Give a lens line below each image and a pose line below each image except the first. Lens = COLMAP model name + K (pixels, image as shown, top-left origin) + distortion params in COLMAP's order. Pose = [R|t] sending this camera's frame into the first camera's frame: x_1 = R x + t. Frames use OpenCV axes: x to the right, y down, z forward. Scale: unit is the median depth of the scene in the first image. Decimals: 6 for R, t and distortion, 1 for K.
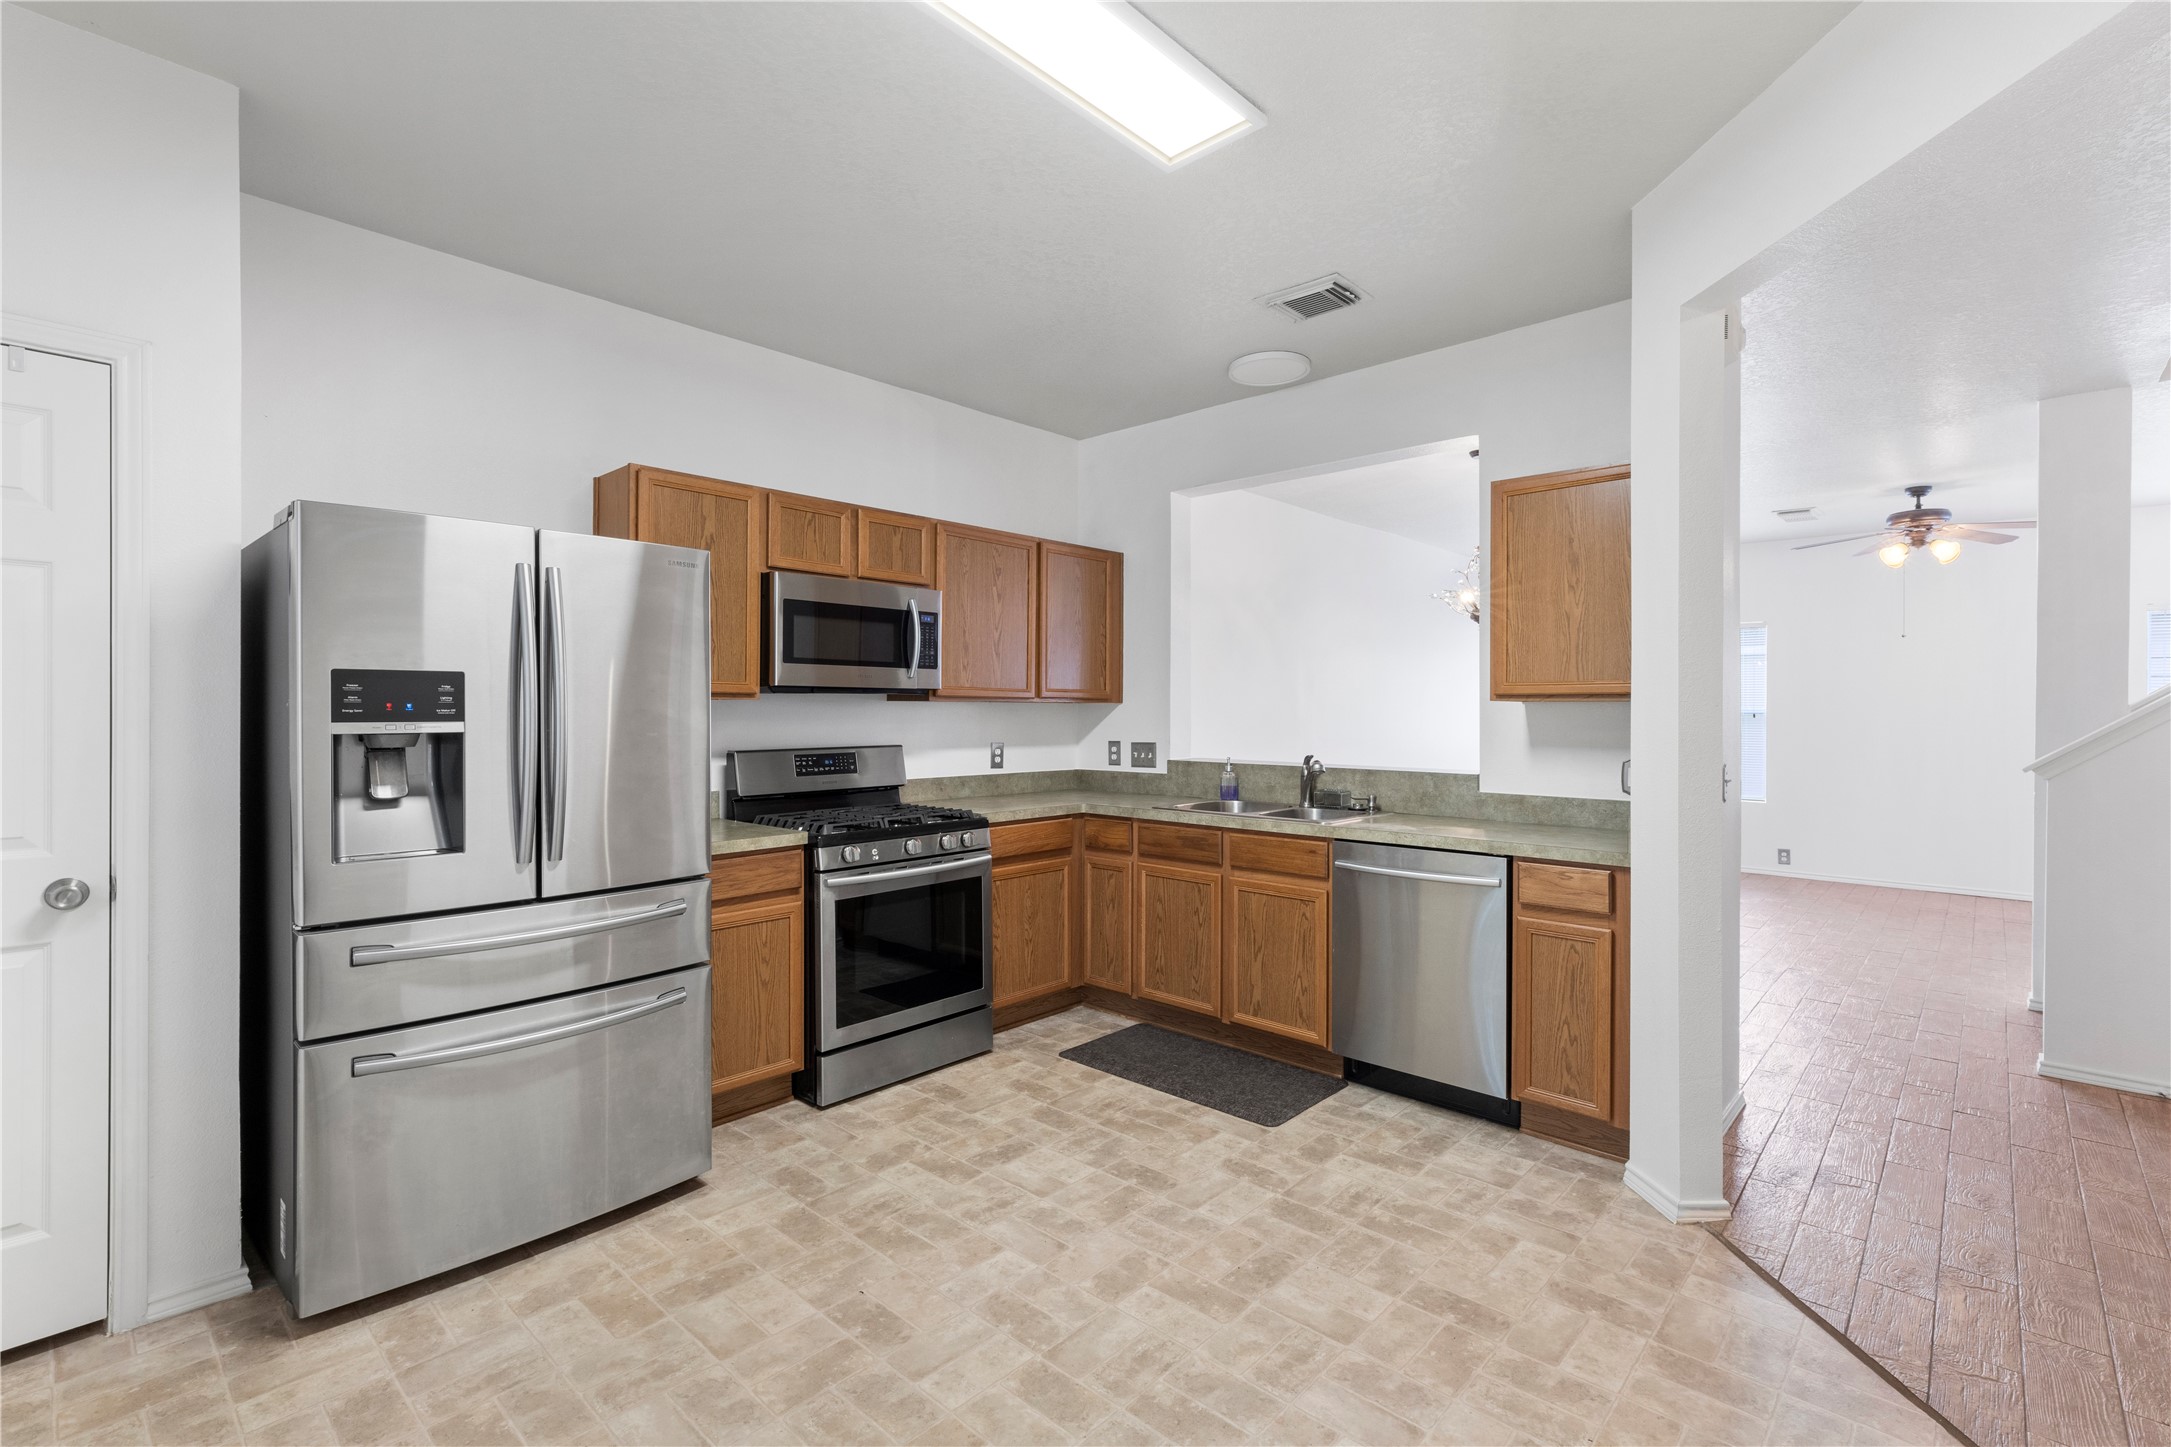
lens RADIAL K [[988.0, 0, 1083.1], [0, 988.0, 713.3], [0, 0, 1]] dist [0.002184, 0.000534]
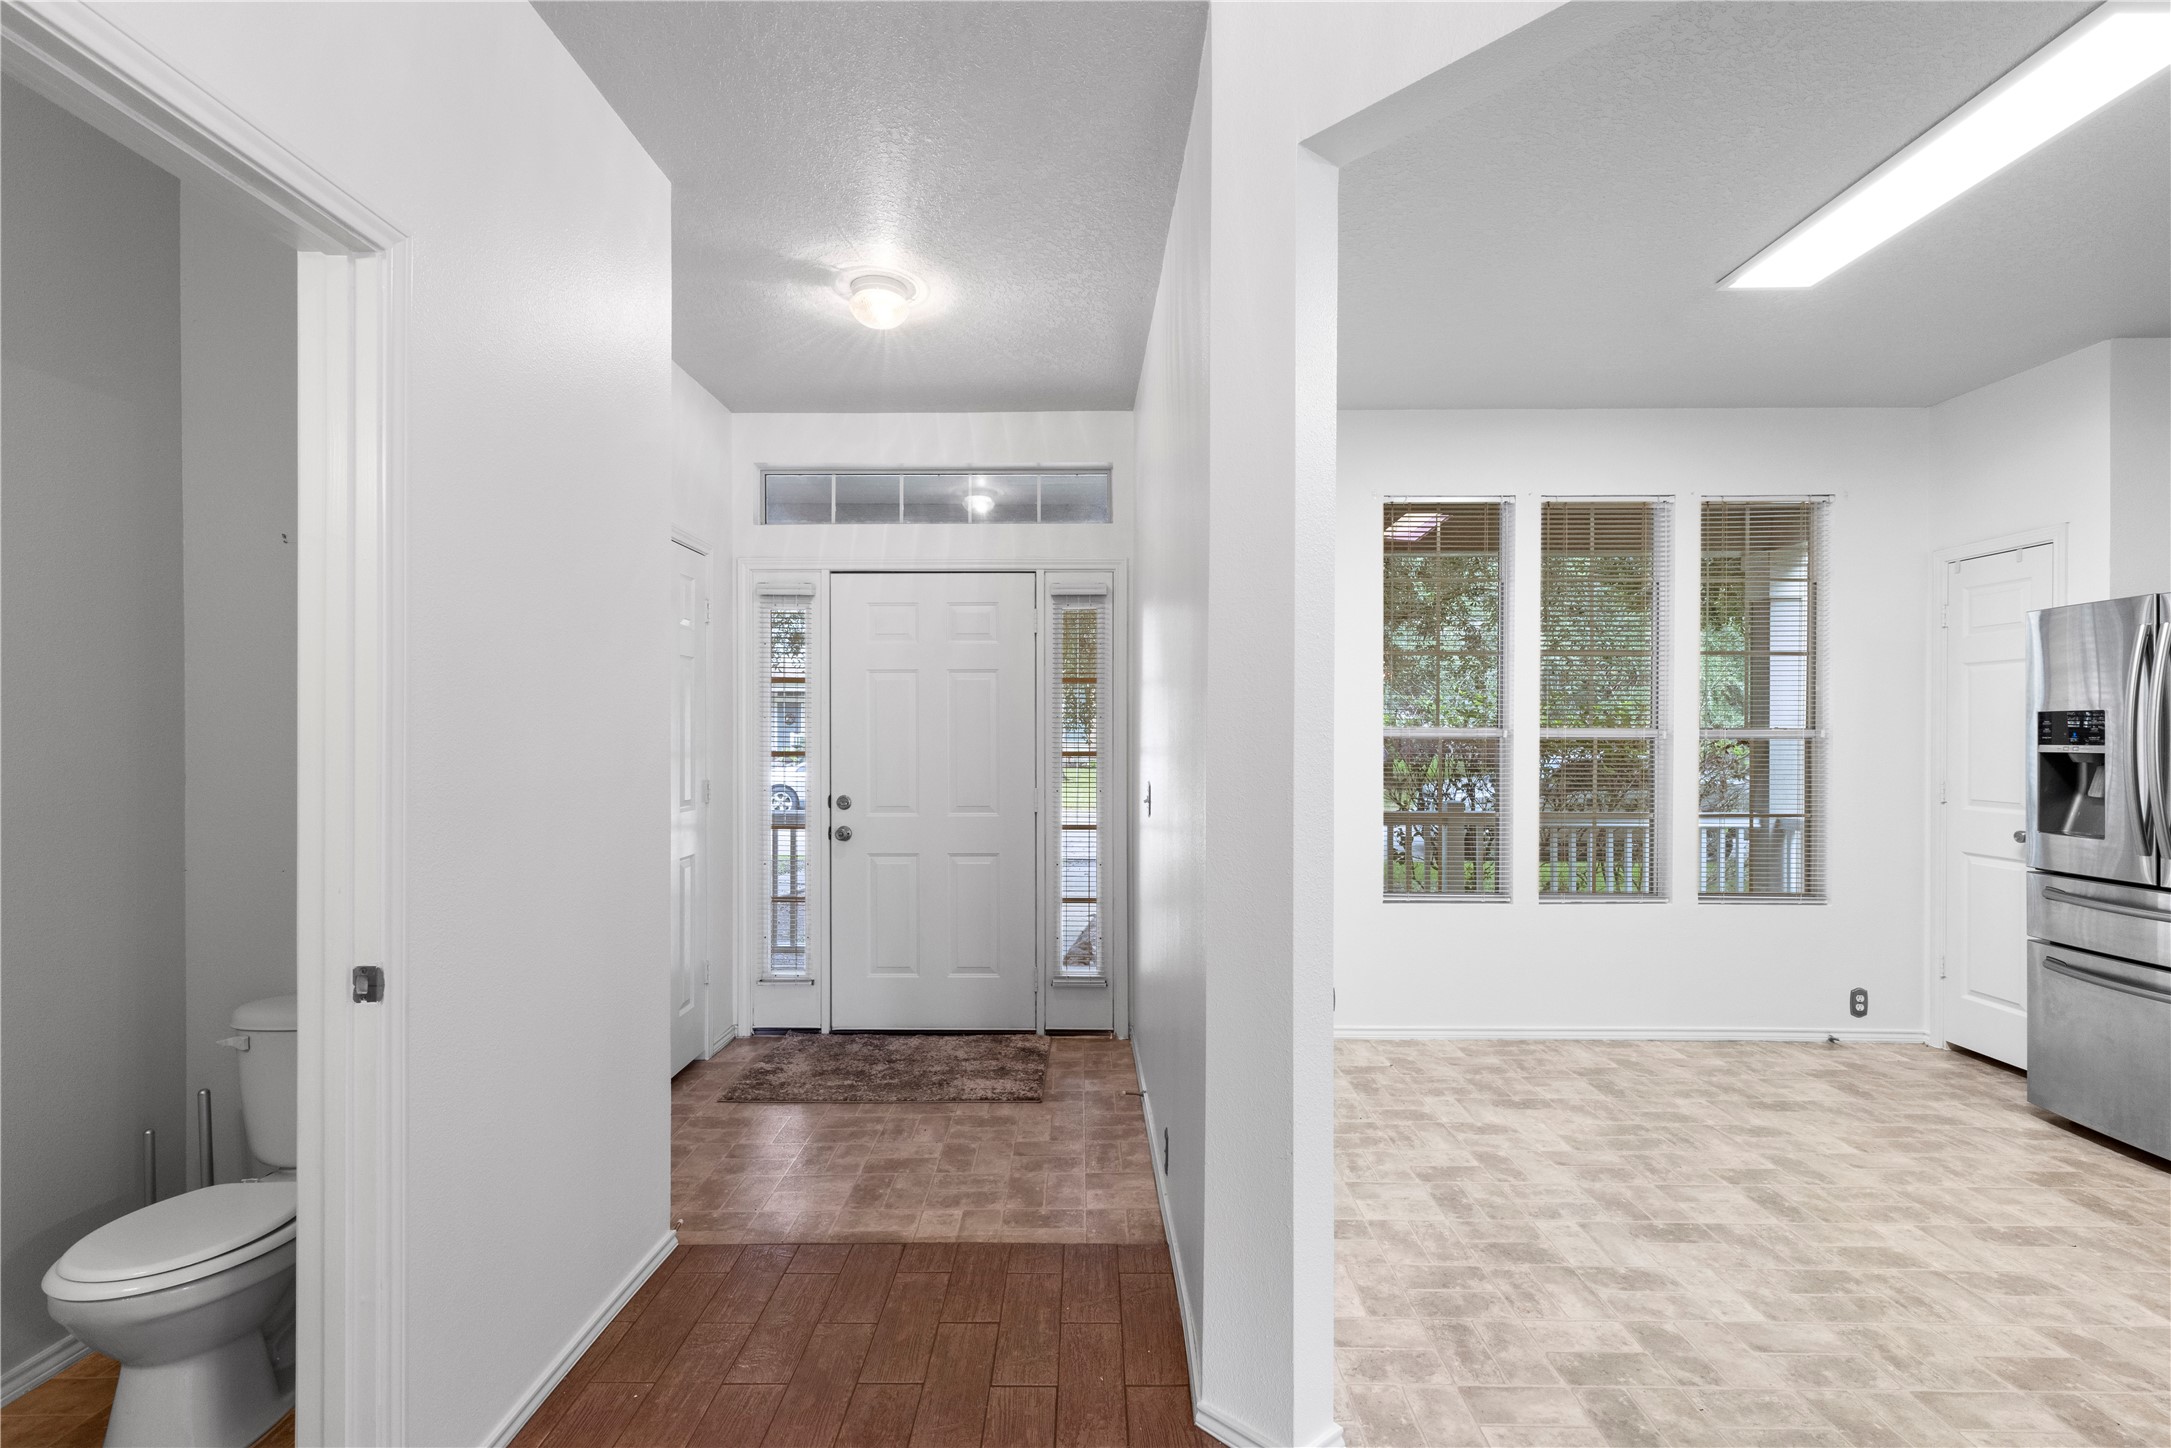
lens RADIAL K [[988.0, 0, 1085.6], [0, 988.0, 731.8], [0, 0, 1]] dist [0.002184, 0.000534]
pose [[-0.741703, -0.005422, -0.670706, 1.484056], [-0.004610, 0.999985, -0.002986, -0.000274], [0.670713, 0.000877, -0.741717, 1.151117]]
